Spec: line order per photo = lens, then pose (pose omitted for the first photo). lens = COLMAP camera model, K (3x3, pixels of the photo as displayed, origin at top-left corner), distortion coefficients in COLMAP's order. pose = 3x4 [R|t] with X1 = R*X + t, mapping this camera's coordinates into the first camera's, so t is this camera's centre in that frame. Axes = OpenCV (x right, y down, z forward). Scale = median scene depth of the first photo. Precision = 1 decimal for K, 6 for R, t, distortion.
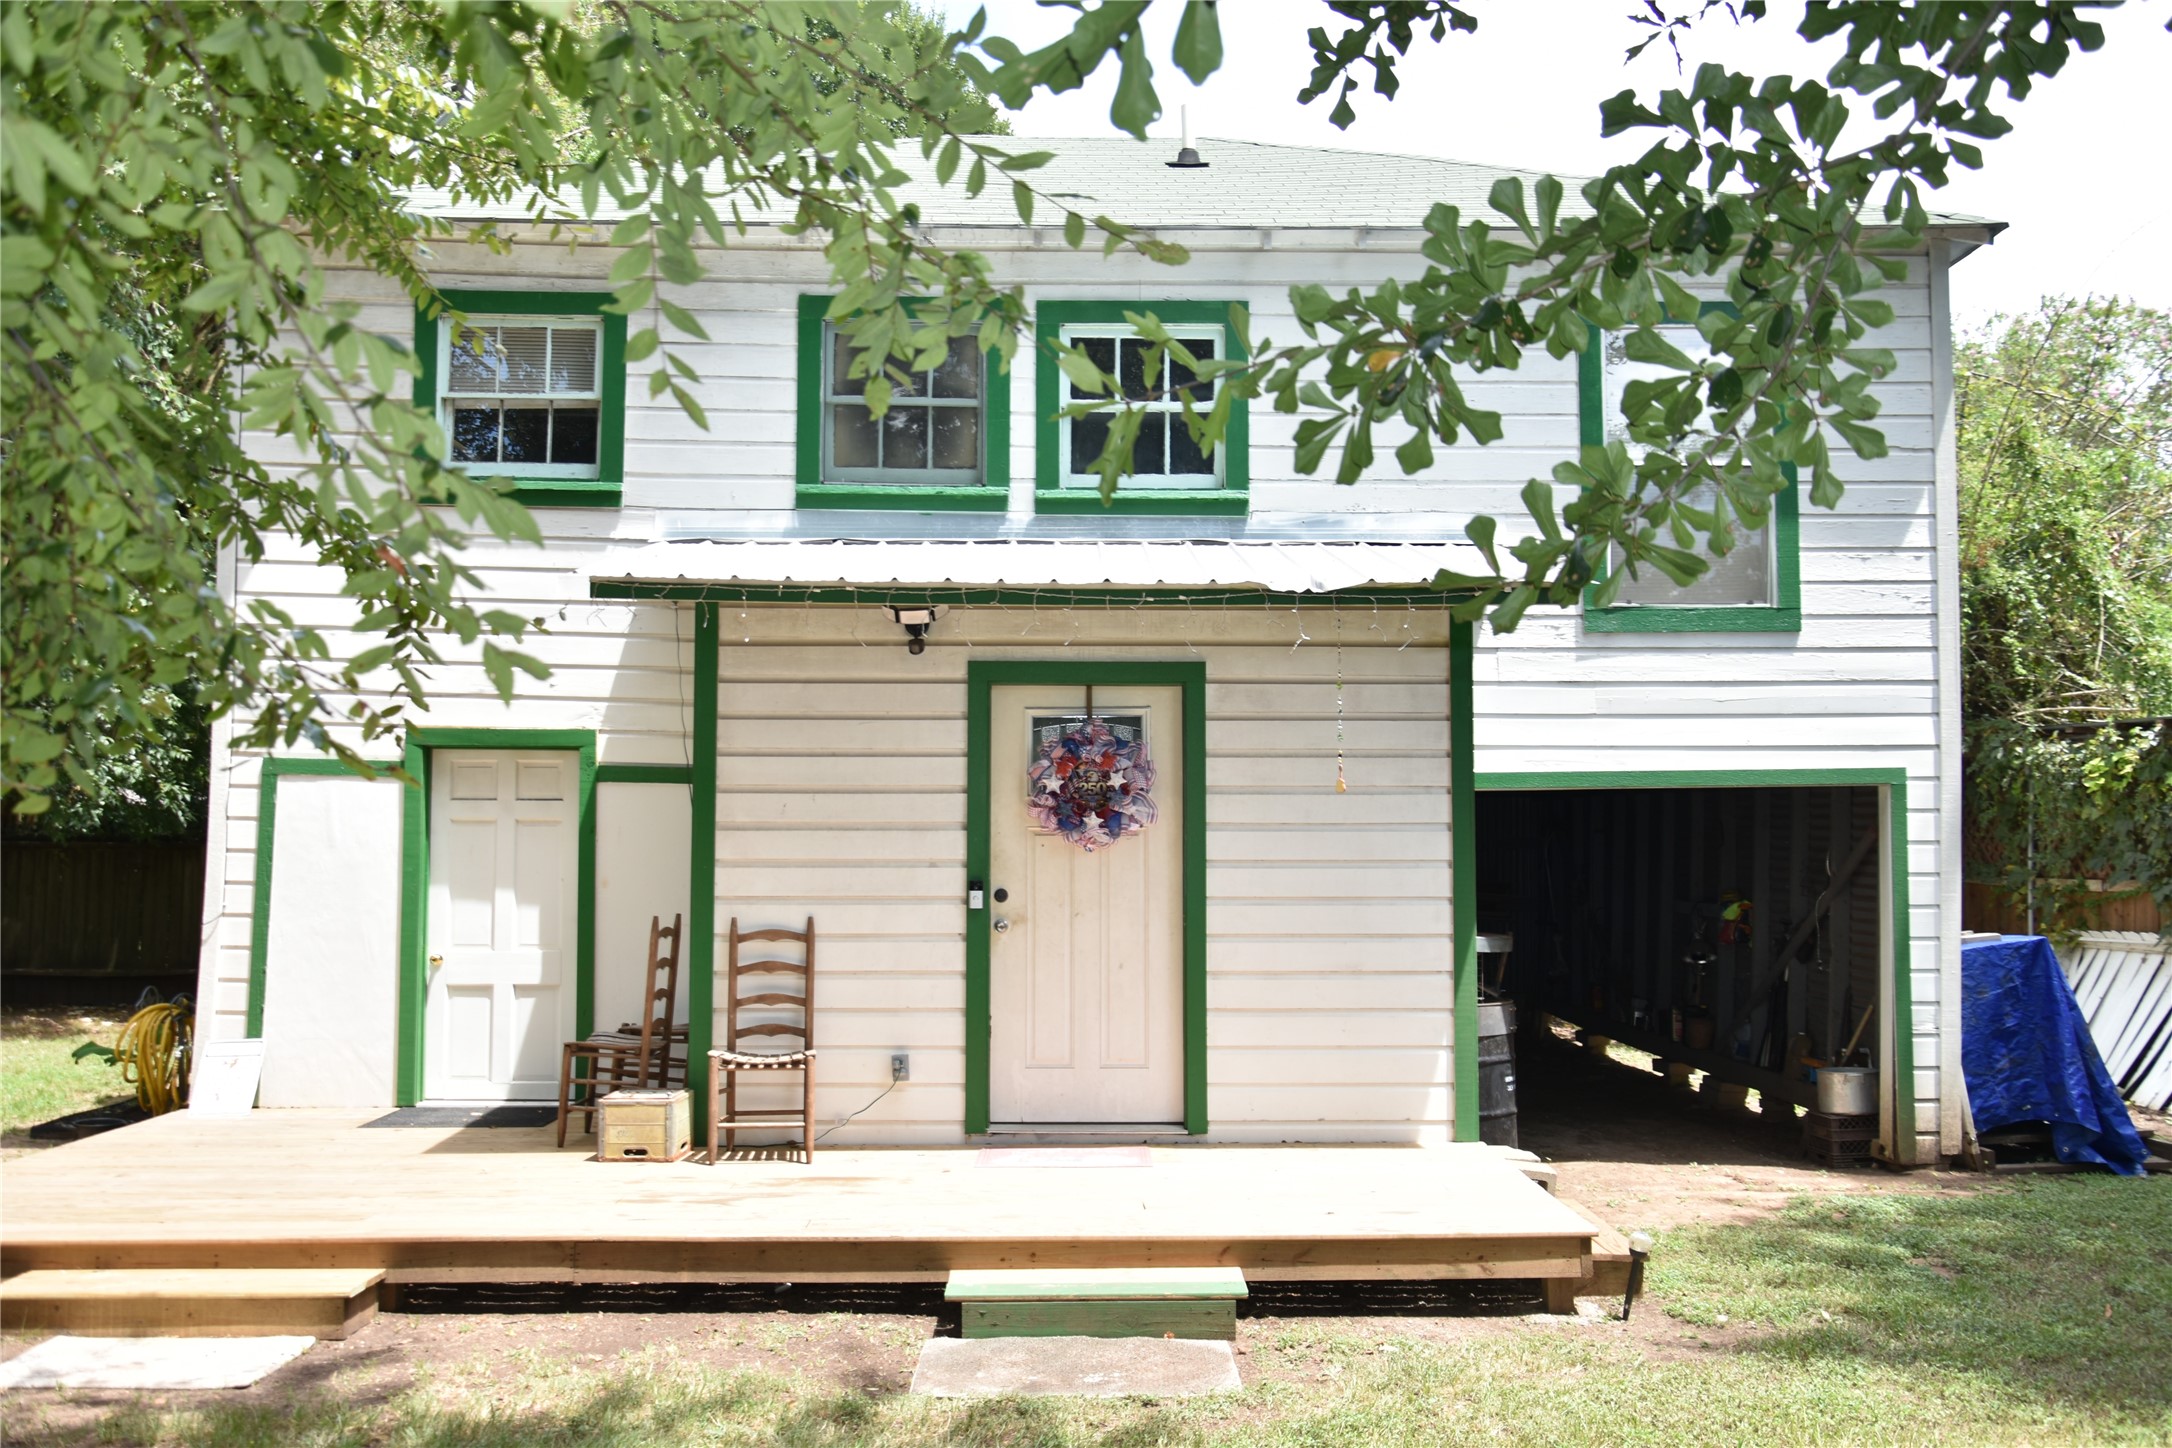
lens RADIAL K [[1802.3, 0, 1086.1], [0, 1802.3, 723.7], [0, 0, 1]] dist [0.000742, -0.012242]
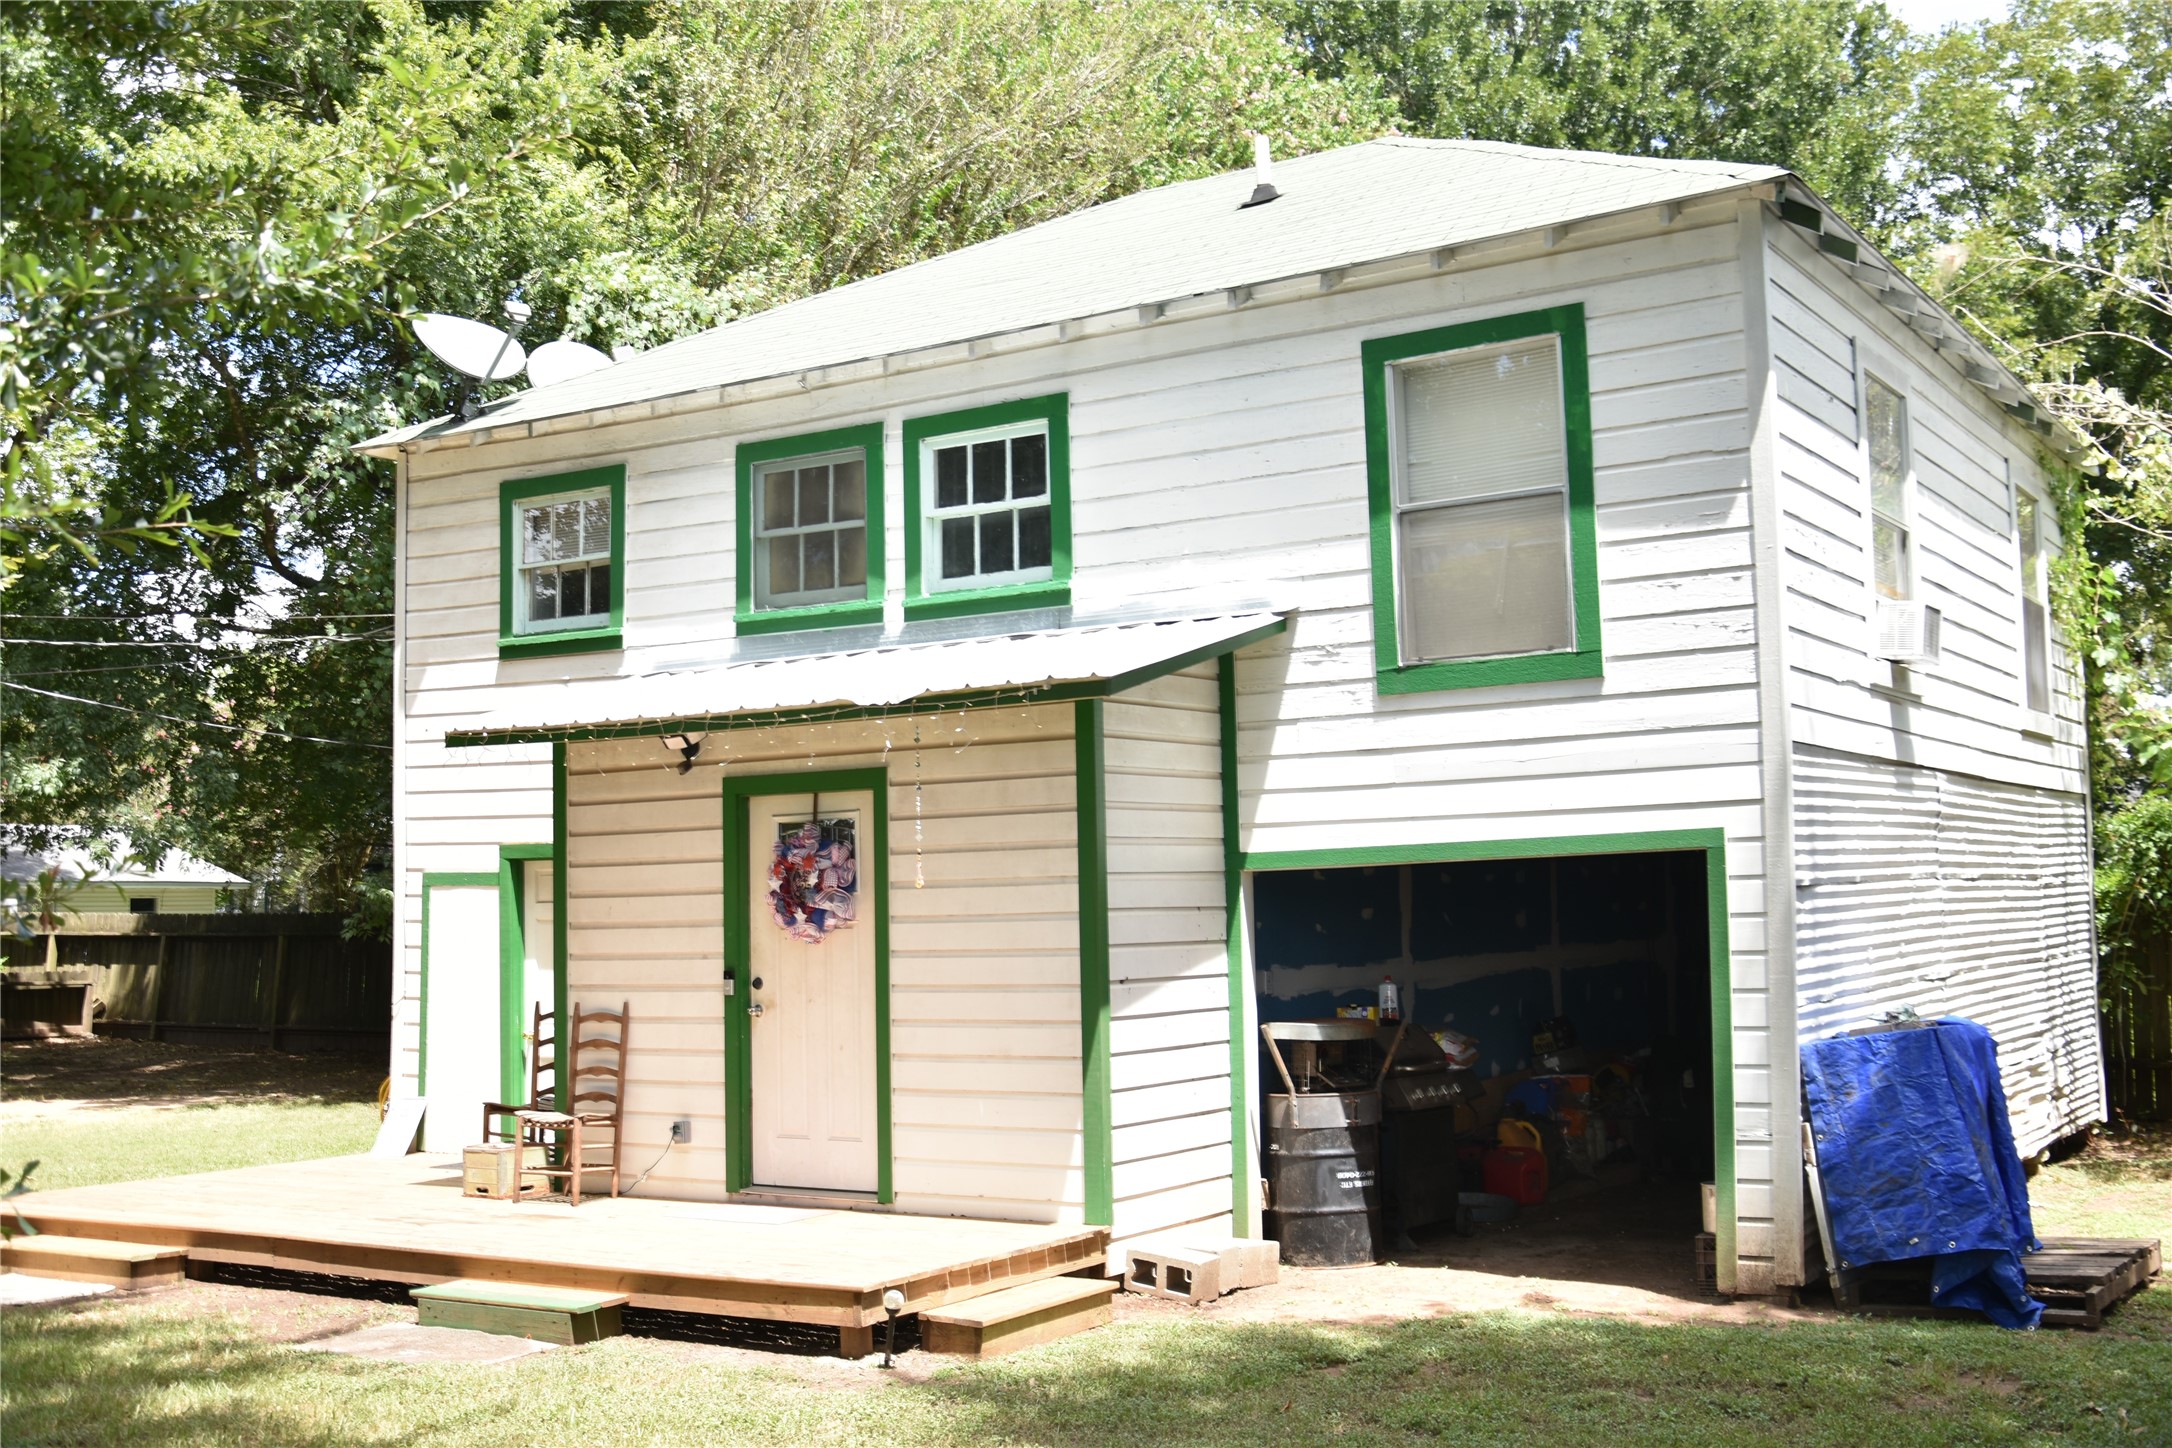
lens RADIAL K [[2297.5, 0, 1087.3], [0, 2297.5, 720.4], [0, 0, 1]] dist [-0.038789, 0.000000]
pose [[0.828331, -0.065857, -0.556355, 0.932804], [0.060519, 0.997774, -0.028005, -0.016174], [0.556961, -0.010473, 0.830473, -0.075132]]
